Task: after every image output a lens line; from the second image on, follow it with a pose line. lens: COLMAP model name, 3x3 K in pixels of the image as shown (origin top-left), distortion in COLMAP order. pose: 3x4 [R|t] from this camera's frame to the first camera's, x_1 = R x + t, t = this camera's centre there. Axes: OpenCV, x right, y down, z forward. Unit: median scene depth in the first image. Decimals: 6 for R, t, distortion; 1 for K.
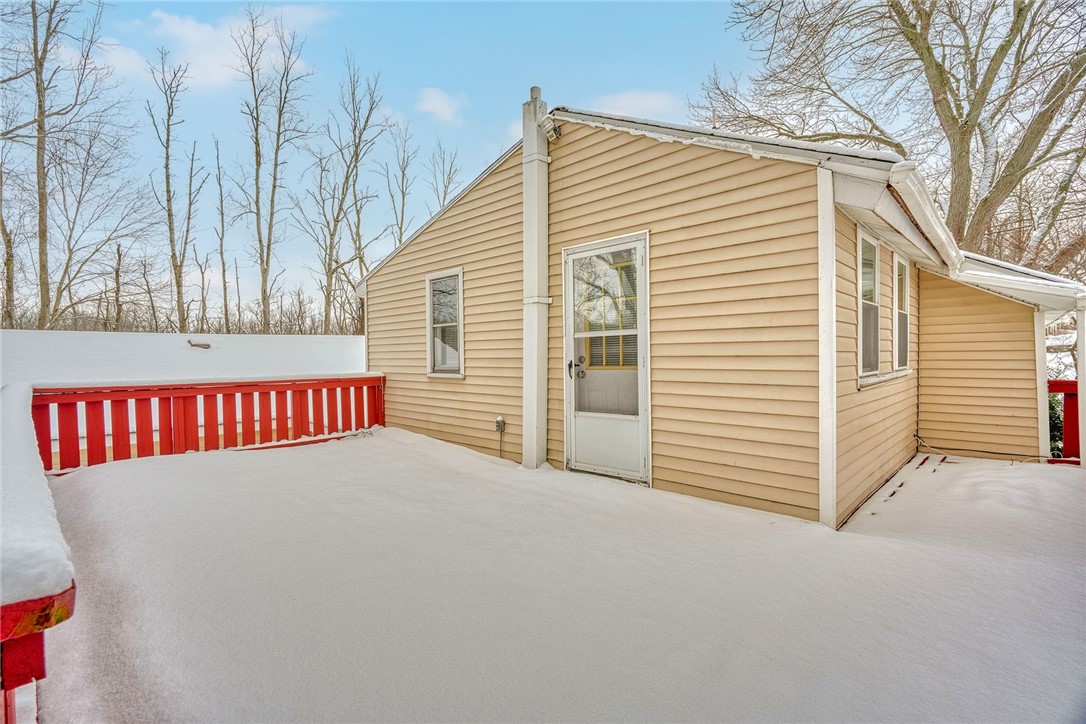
lens RADIAL K [[499.9, 0, 552.3], [0, 499.9, 363.9], [0, 0, 1]] dist [-0.007430, 0.004612]
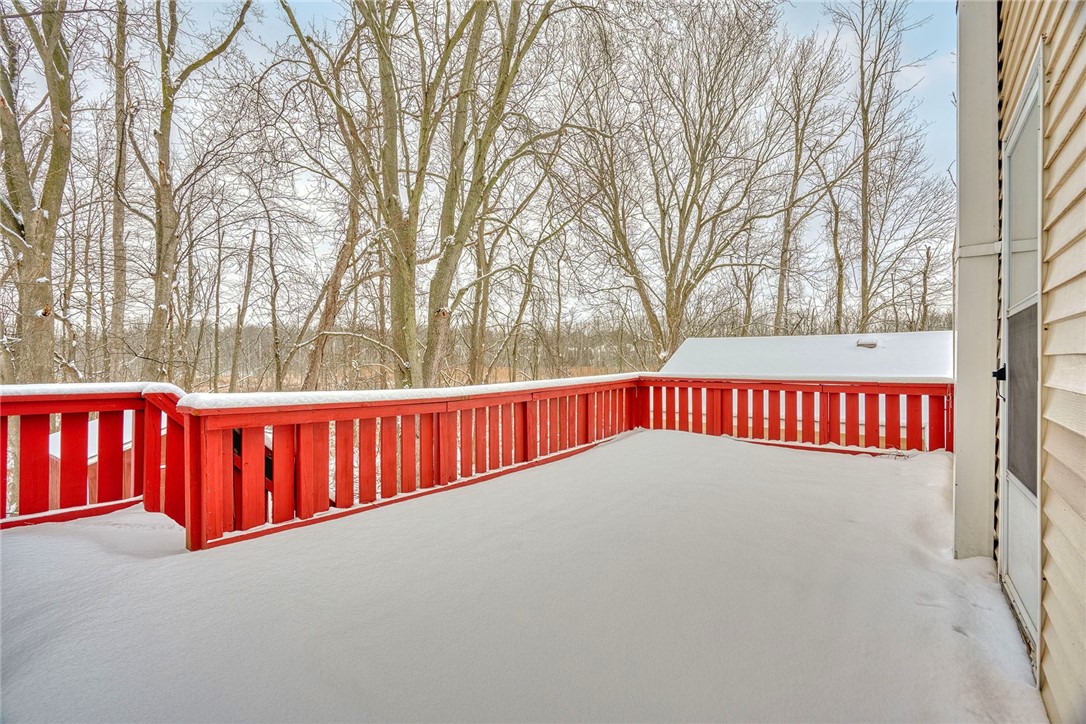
lens RADIAL K [[499.9, 0, 548.8], [0, 499.9, 359.8], [0, 0, 1]] dist [-0.007430, 0.004612]
pose [[0.116817, 0.011860, -0.993083, 0.358924], [-0.015462, 0.999829, 0.010122, -0.009734], [0.993033, 0.014172, 0.116980, 0.385616]]
